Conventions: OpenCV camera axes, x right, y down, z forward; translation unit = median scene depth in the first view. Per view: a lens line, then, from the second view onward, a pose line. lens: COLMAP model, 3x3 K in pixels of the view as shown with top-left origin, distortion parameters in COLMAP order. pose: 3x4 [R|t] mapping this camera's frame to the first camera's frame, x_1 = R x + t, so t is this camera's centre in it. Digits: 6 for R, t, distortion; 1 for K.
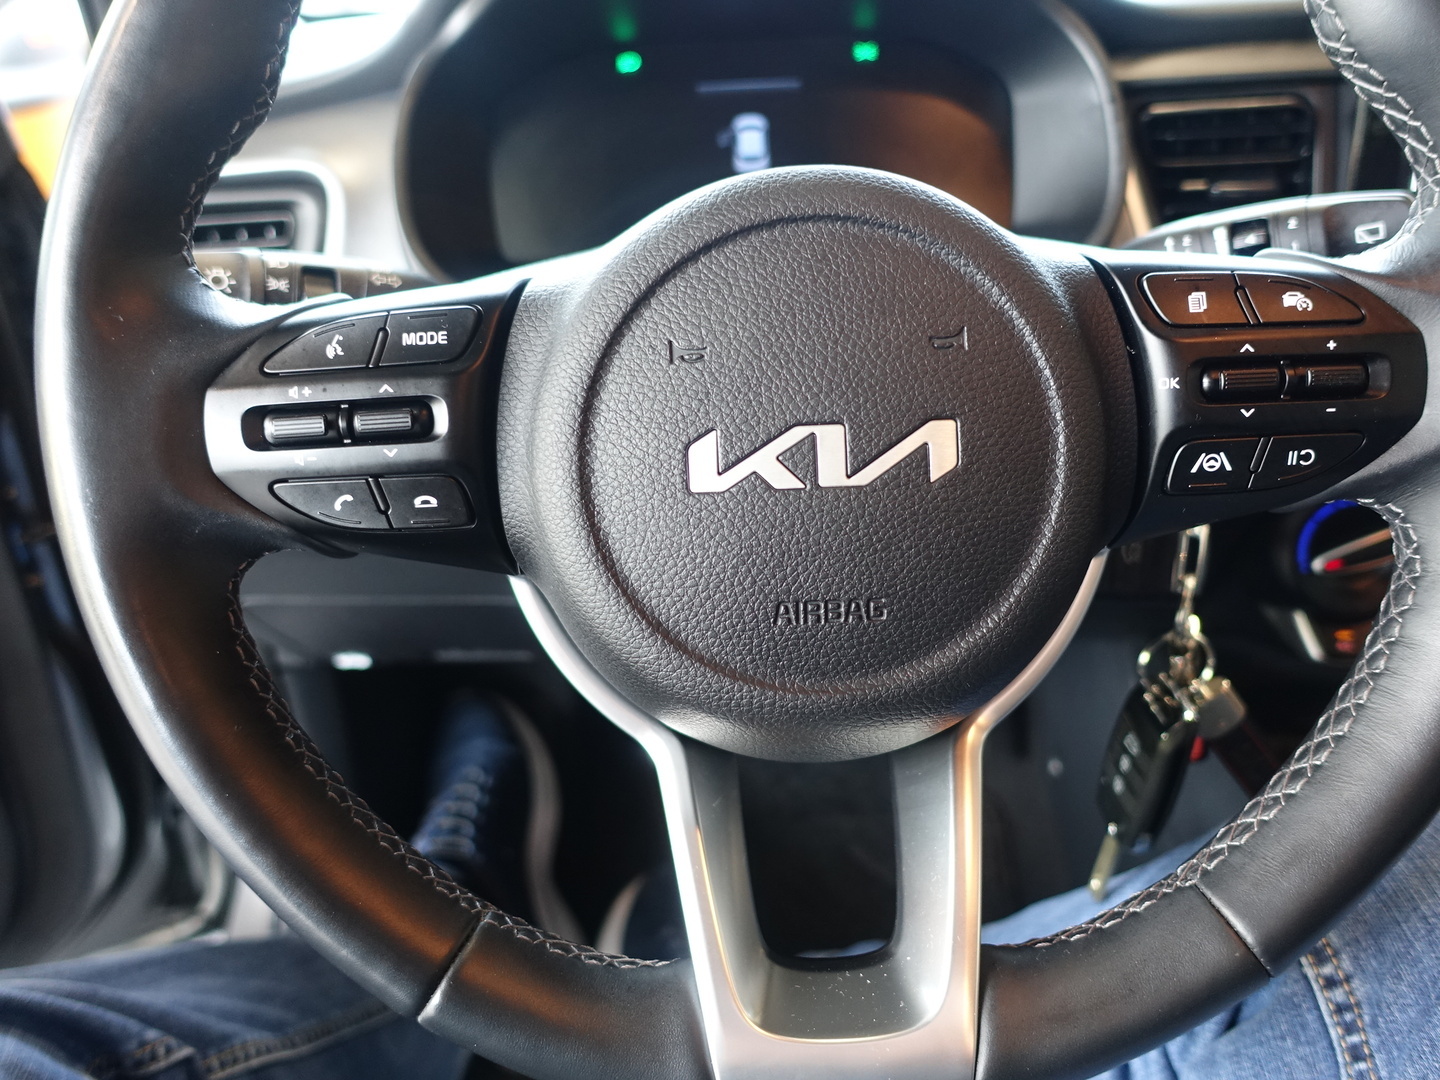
lens RADIAL K [[1116.8, 0, 720.0], [0, 1116.8, 540.0], [0, 0, 1]] dist [0.003050, 0.002131]
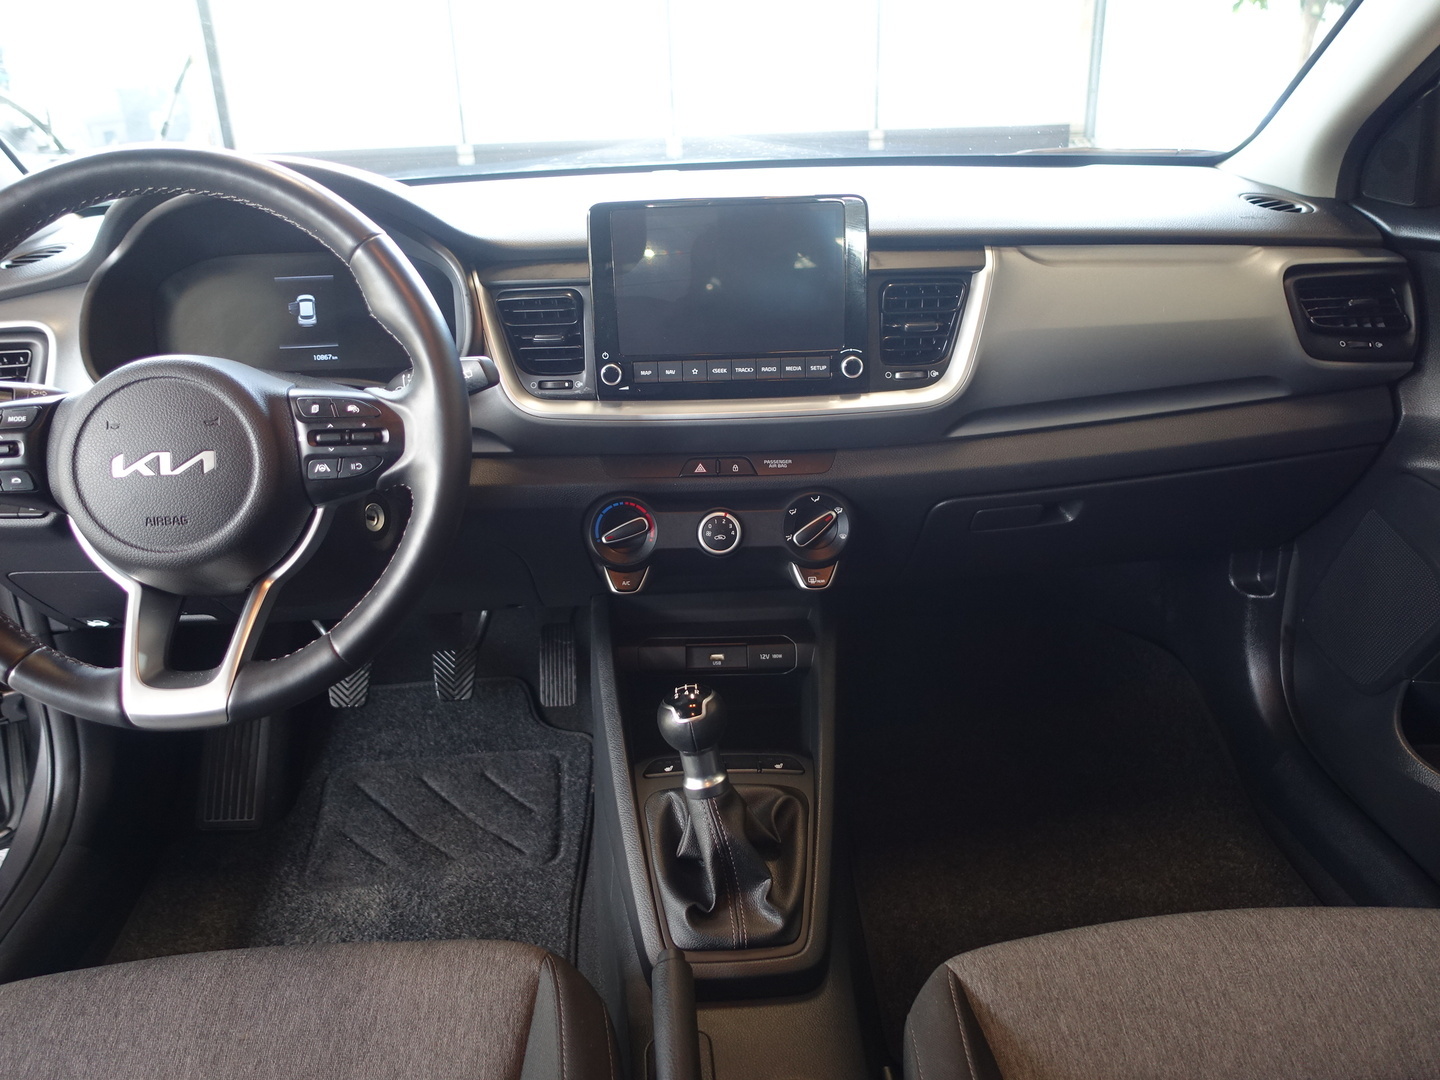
lens RADIAL K [[1121.7, 0, 720.0], [0, 1121.7, 540.0], [0, 0, 1]] dist [-0.006659, -0.001194]
pose [[0.998200, 0.004763, 0.059789, 1.255432], [-0.000897, 0.997916, -0.064515, 0.278574], [-0.059971, 0.064345, 0.996124, -1.741890]]
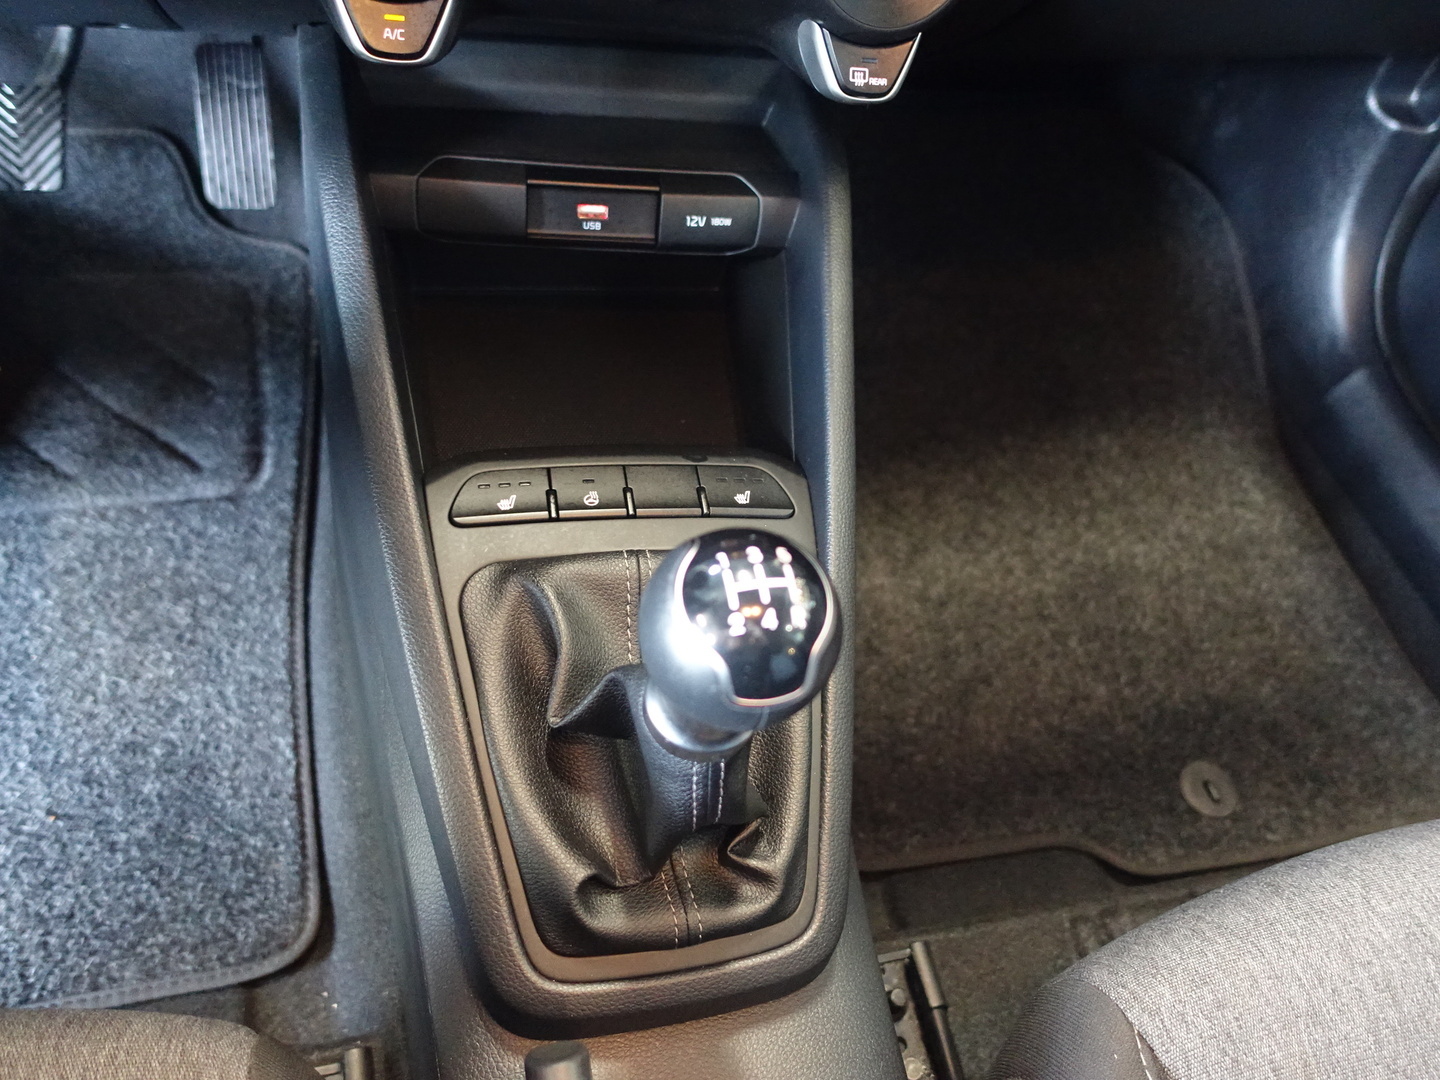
lens RADIAL K [[1096.8, 0, 720.0], [0, 1096.8, 540.0], [0, 0, 1]] dist [-0.009537, -0.001729]
pose [[0.953298, -0.031097, 0.300425, 1.124910], [-0.111588, 0.888044, 0.446012, 0.084352], [-0.280660, -0.458706, 0.843101, 0.476876]]
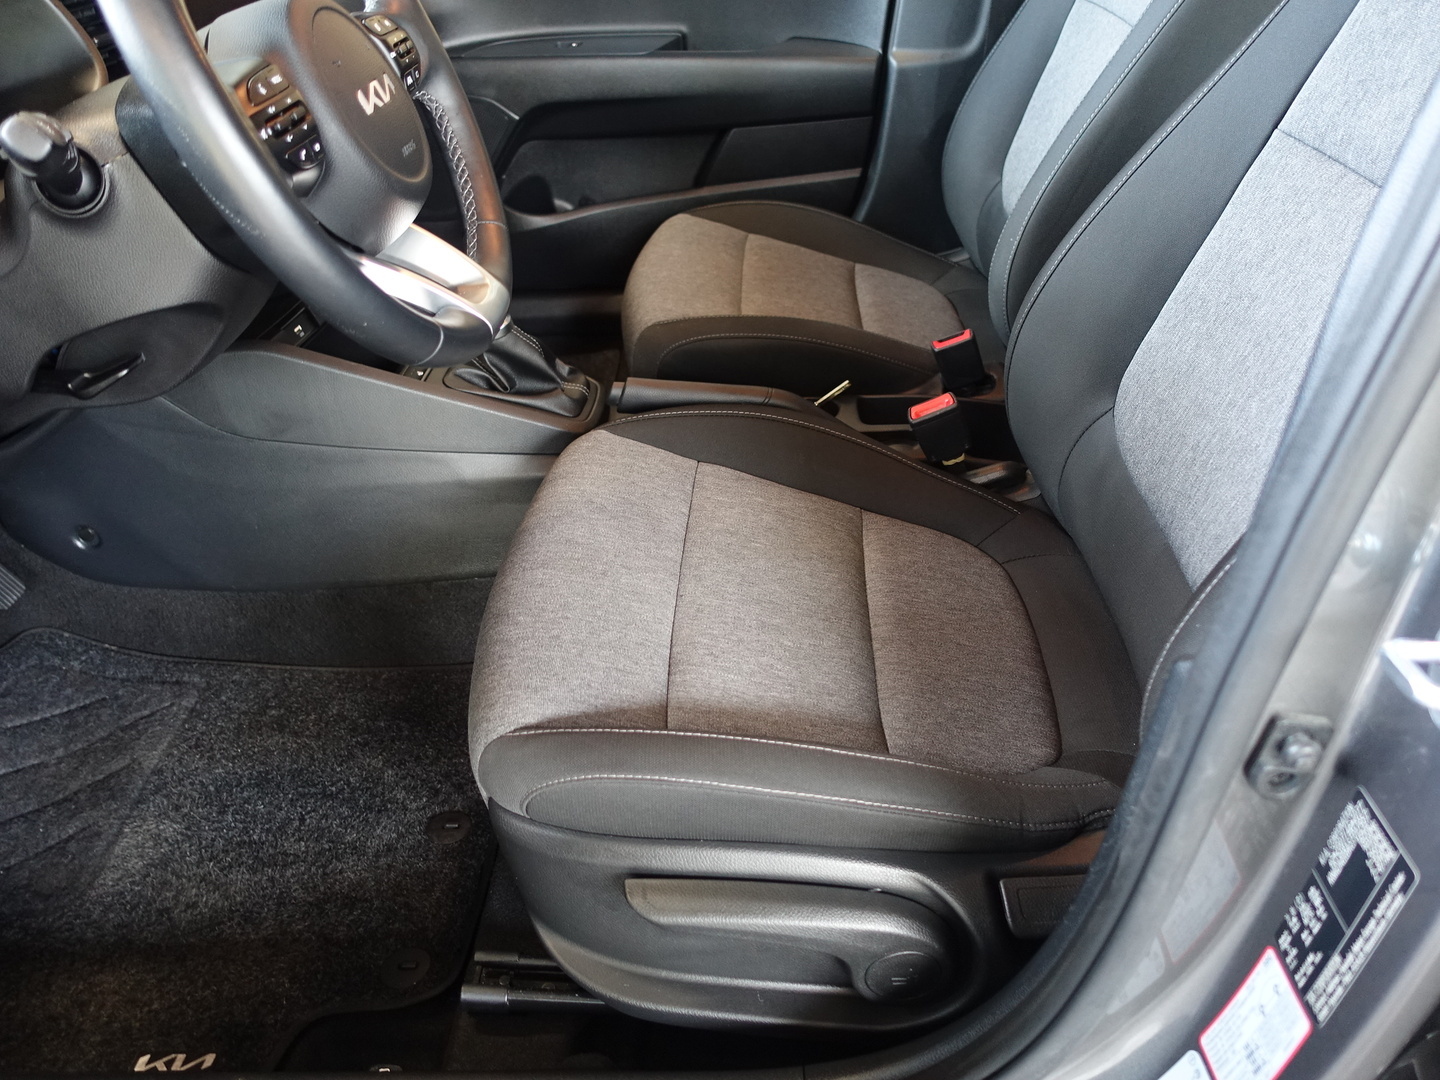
lens RADIAL K [[1116.8, 0, 720.0], [0, 1116.8, 540.0], [0, 0, 1]] dist [0.003050, 0.002131]
pose [[0.058022, -0.503830, 0.861852, -2.690021], [0.477491, 0.772160, 0.419251, 0.021605], [-0.876719, 0.387200, 0.285376, -0.082314]]
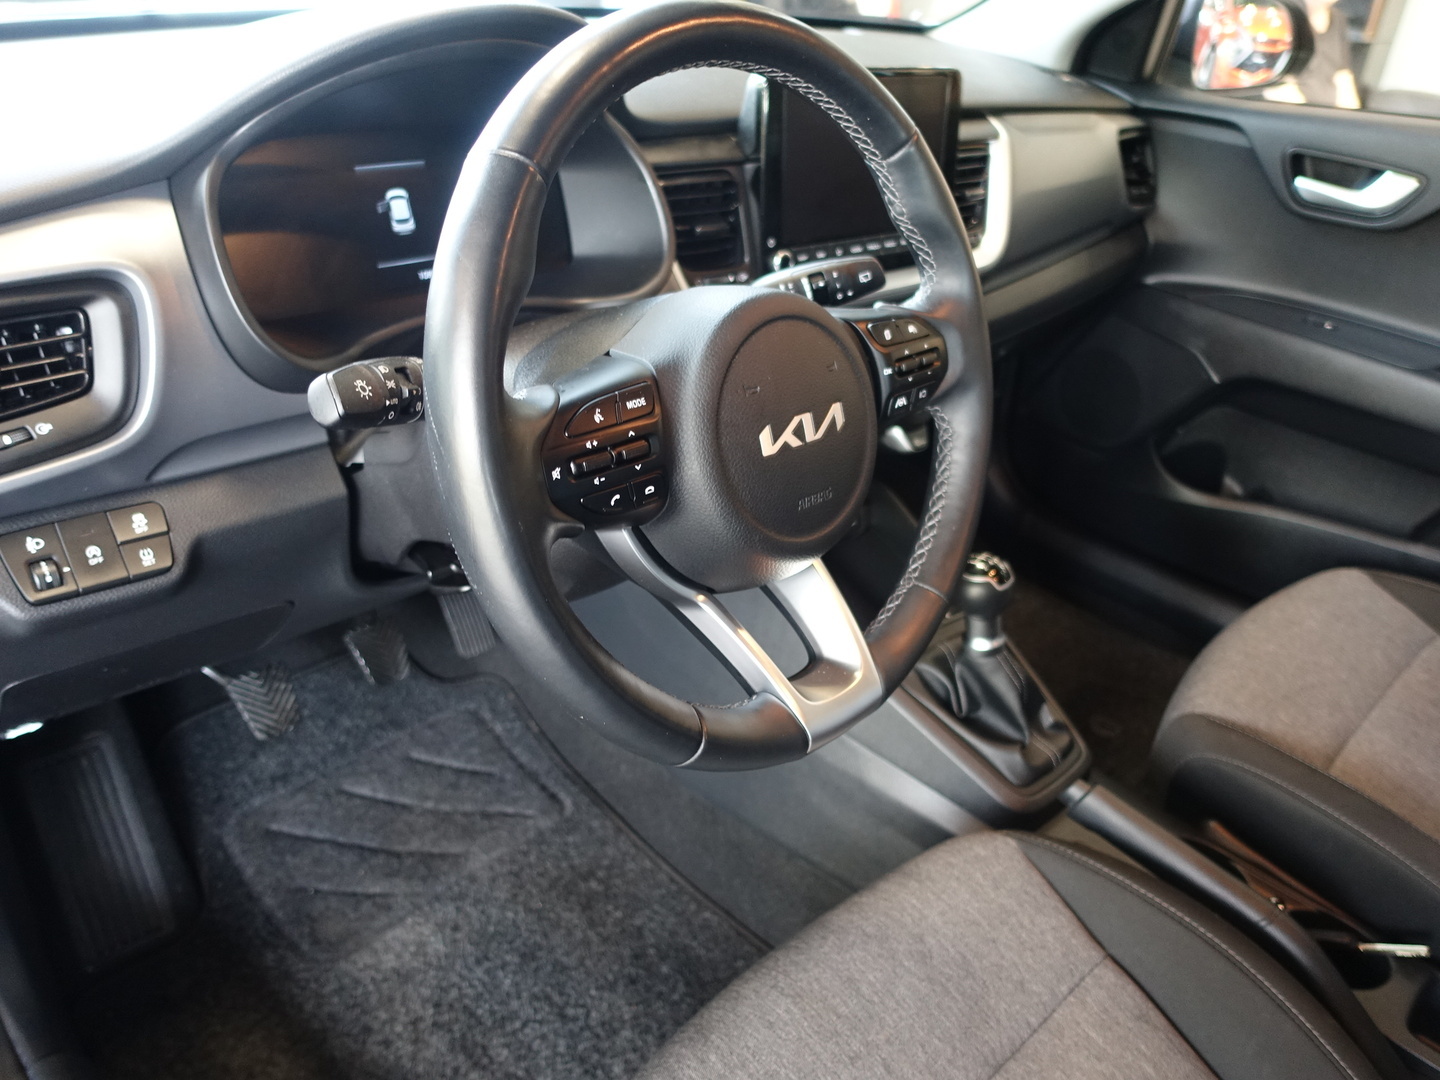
lens RADIAL K [[1116.8, 0, 720.0], [0, 1116.8, 540.0], [0, 0, 1]] dist [0.003050, 0.002131]
pose [[0.706915, -0.241118, 0.664931, -1.470132], [0.197323, 0.970005, 0.141962, -0.199169], [-0.679216, 0.030851, 0.733290, -0.447185]]
